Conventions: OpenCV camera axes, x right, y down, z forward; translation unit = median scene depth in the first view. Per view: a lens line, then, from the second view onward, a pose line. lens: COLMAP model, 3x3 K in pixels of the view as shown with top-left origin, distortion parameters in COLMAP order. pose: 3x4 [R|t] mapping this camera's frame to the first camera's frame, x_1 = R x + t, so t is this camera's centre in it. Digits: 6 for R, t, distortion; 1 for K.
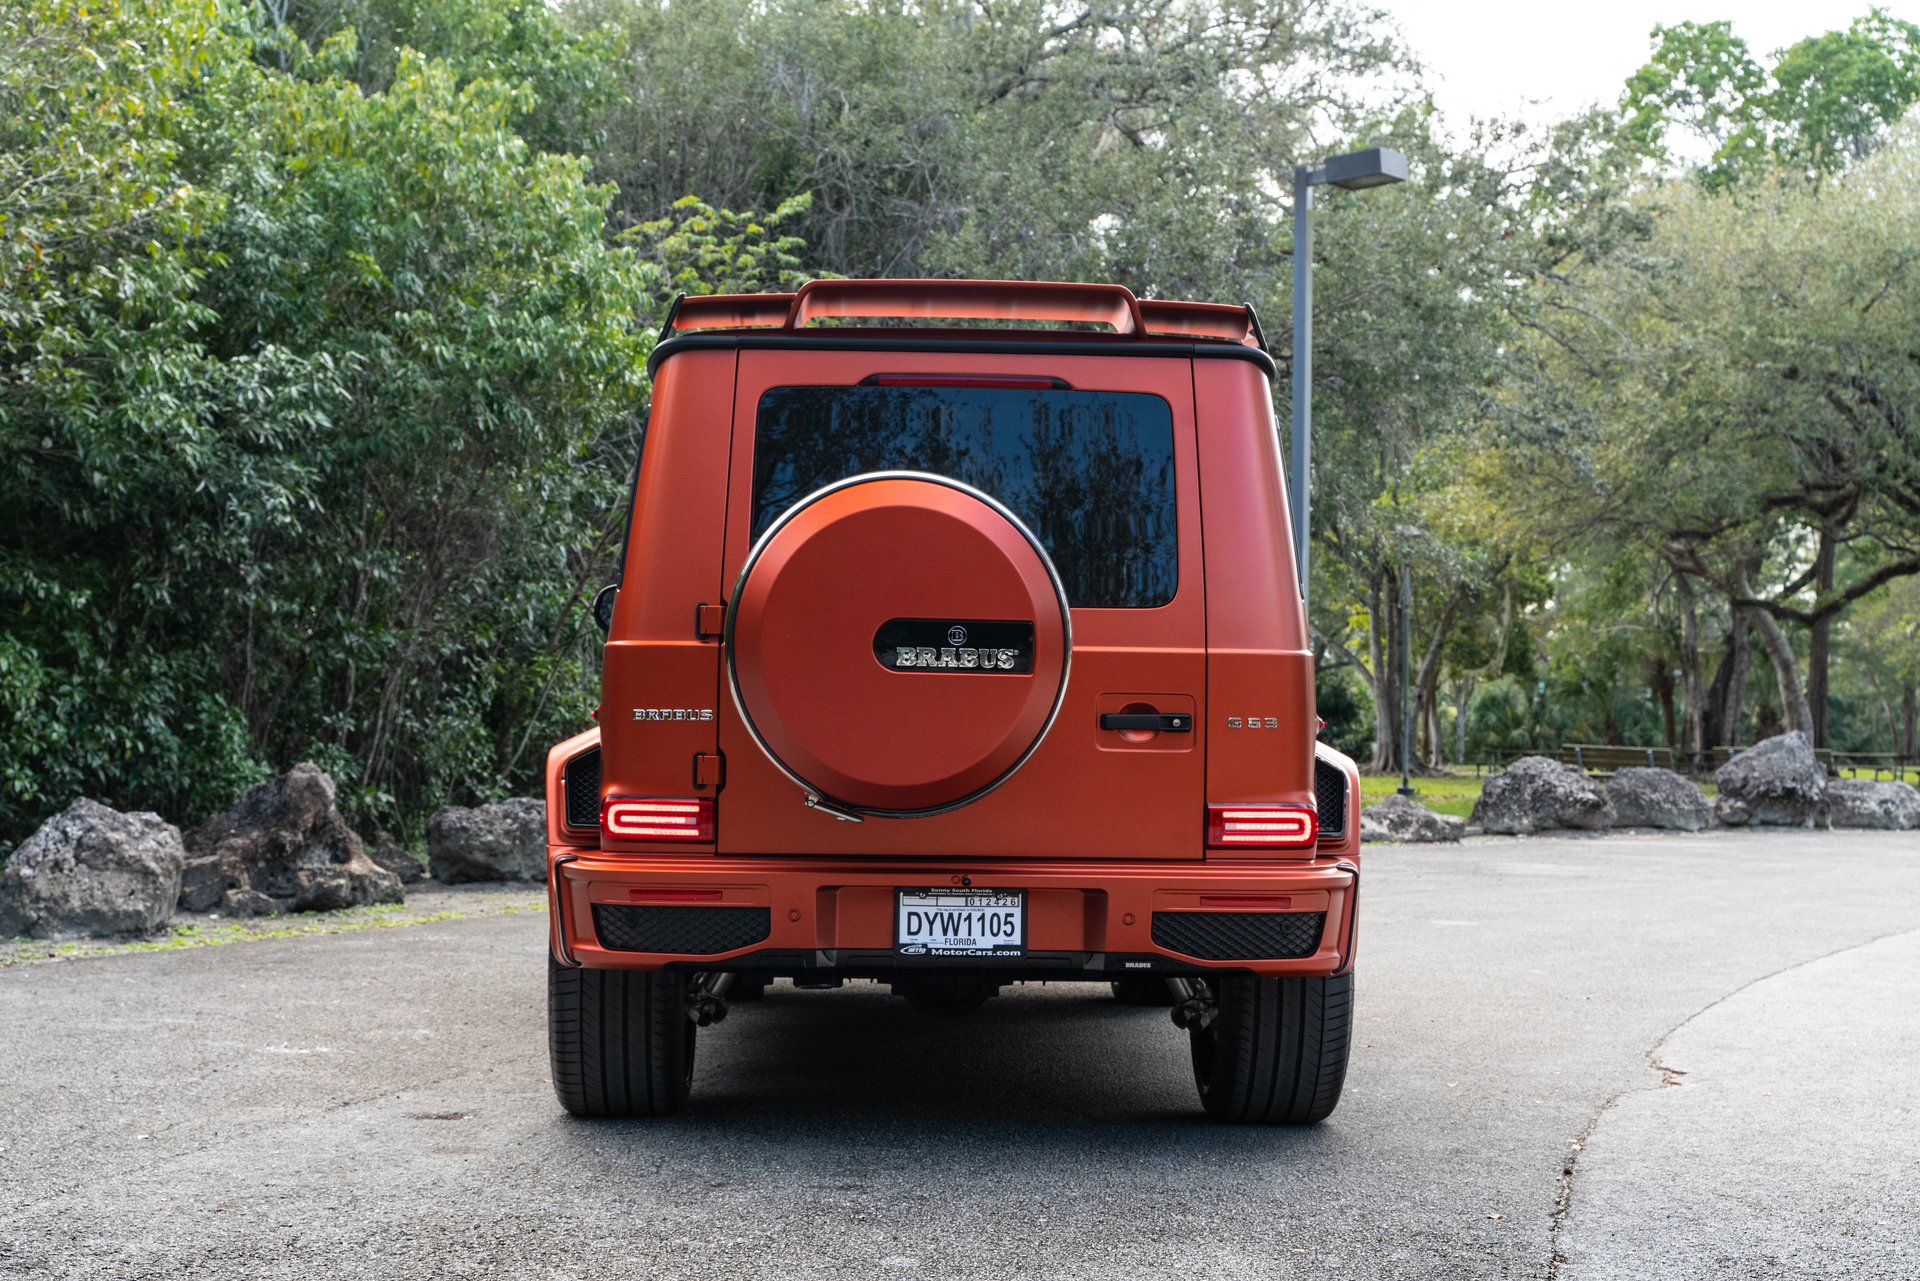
lens RADIAL K [[2981.5, 0, 960.0], [0, 2981.5, 640.5], [0, 0, 1]] dist [-0.034061, -0.033671]
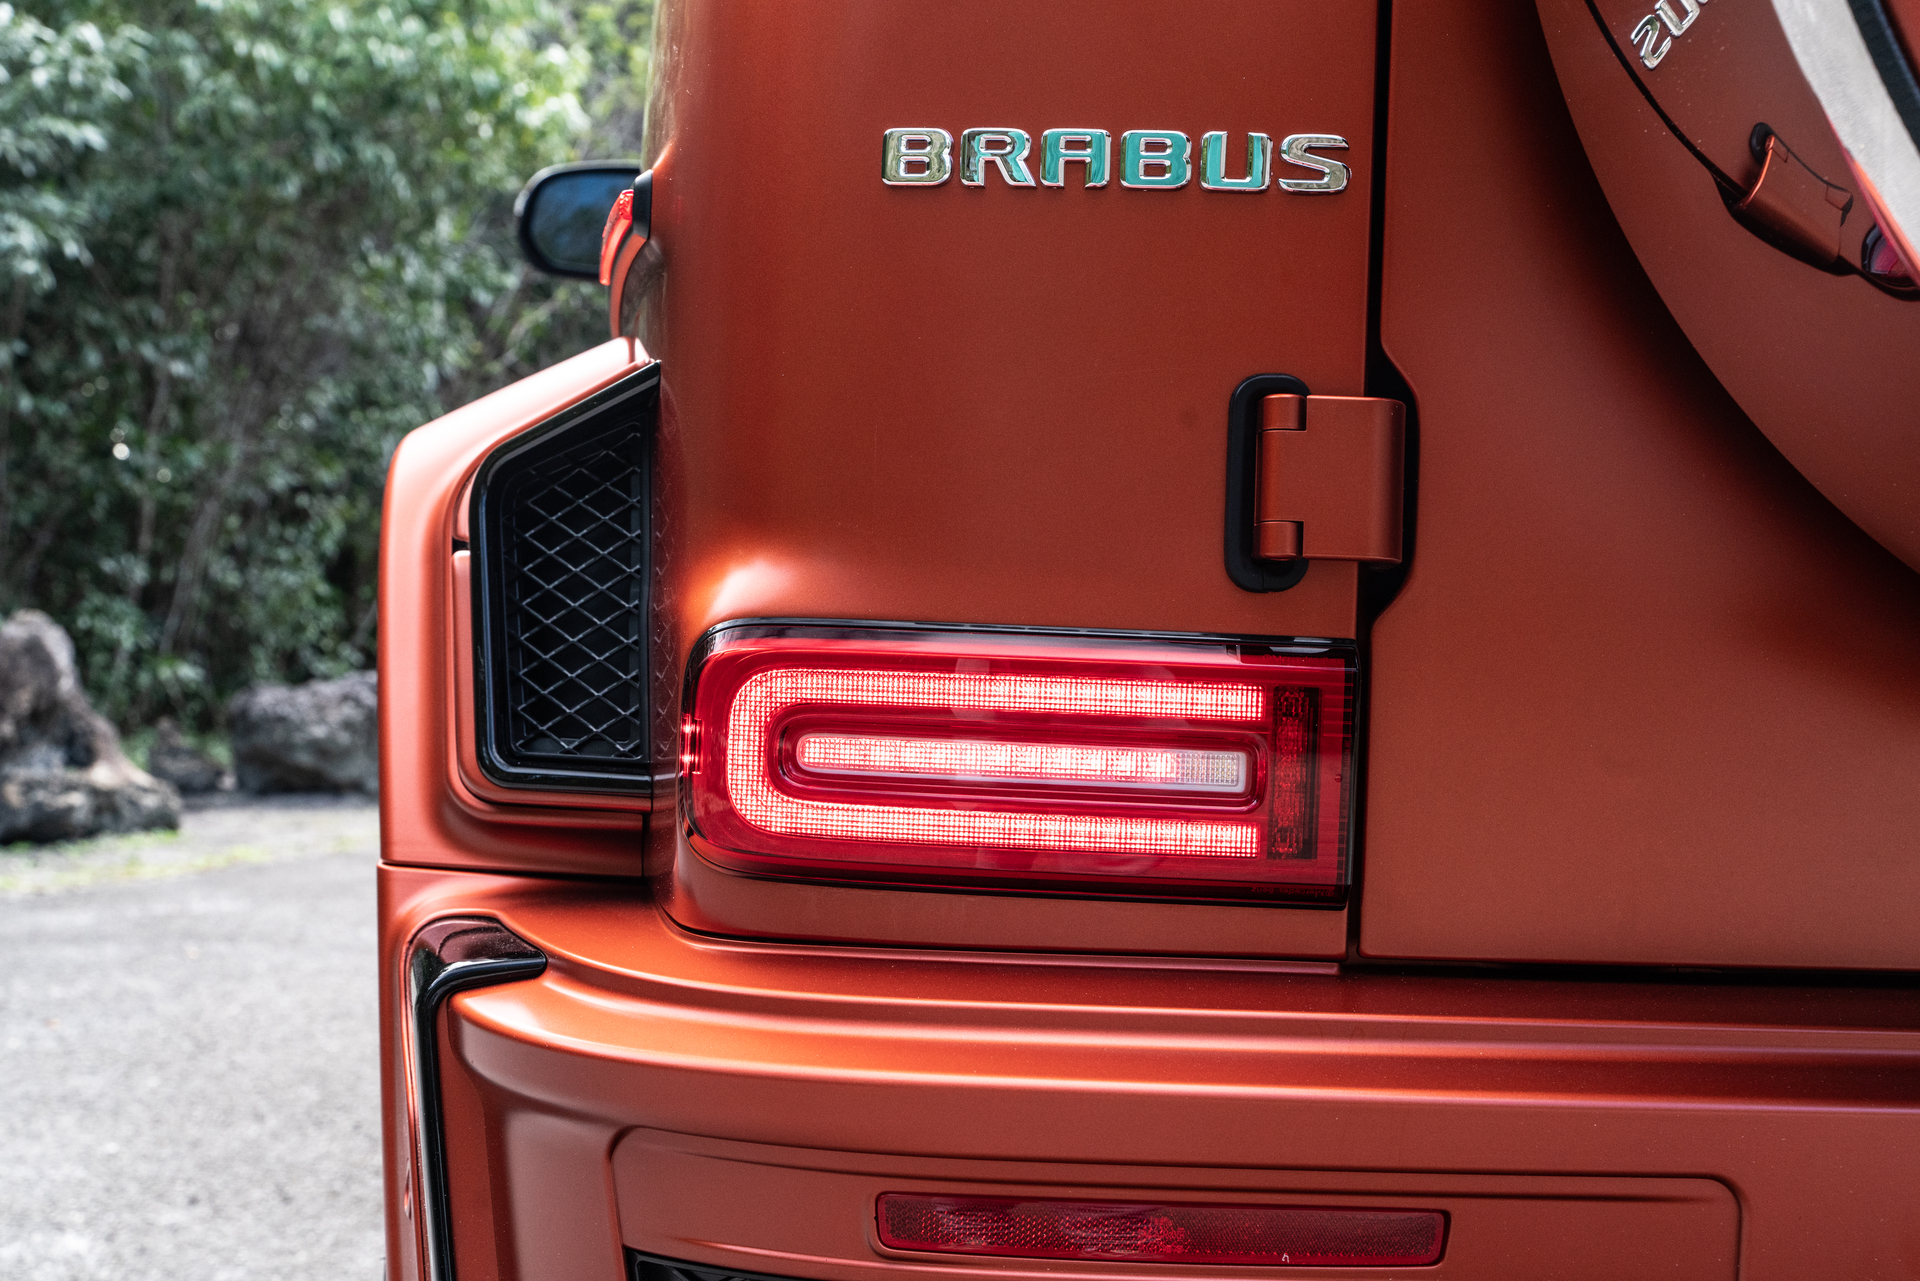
lens RADIAL K [[2832.2, 0, 960.0], [0, 2832.2, 640.5], [0, 0, 1]] dist [0.015437, 0.010685]
pose [[0.998387, 0.017358, 0.054065, -0.052304], [-0.019304, 0.999177, 0.035673, 0.021796], [-0.053402, -0.036659, 0.997900, 0.384945]]
